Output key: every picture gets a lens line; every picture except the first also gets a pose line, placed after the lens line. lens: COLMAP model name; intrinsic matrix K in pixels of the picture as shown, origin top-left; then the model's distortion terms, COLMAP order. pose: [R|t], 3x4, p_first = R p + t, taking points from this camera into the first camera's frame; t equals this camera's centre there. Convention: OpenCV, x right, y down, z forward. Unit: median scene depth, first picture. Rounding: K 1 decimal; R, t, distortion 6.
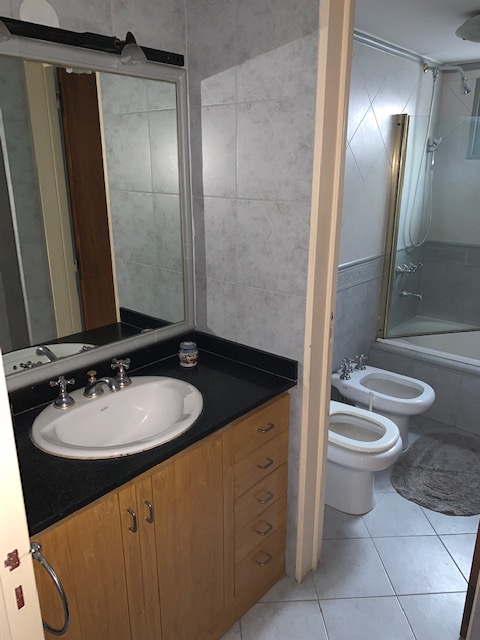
lens RADIAL K [[493.3, 0, 237.1], [0, 493.3, 322.1], [0, 0, 1]] dist [0.031191, -0.041408]
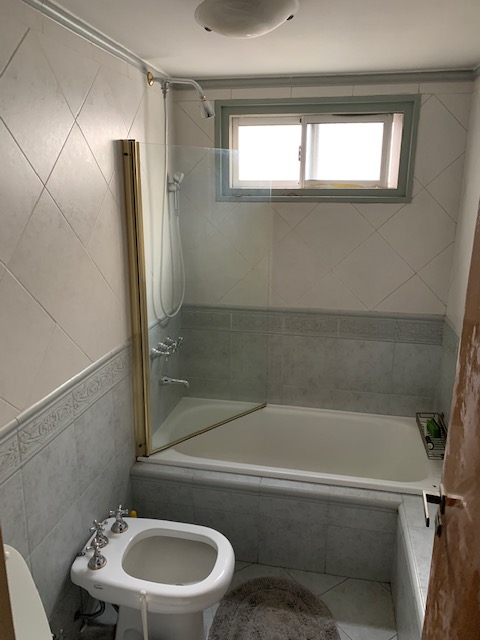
lens RADIAL K [[493.3, 0, 243.2], [0, 493.3, 320.3], [0, 0, 1]] dist [0.031191, -0.041408]
pose [[0.868037, -0.119626, 0.481873, 0.106145], [0.141292, 0.989929, -0.008769, -0.136844], [-0.475971, 0.075697, 0.876197, 0.326684]]
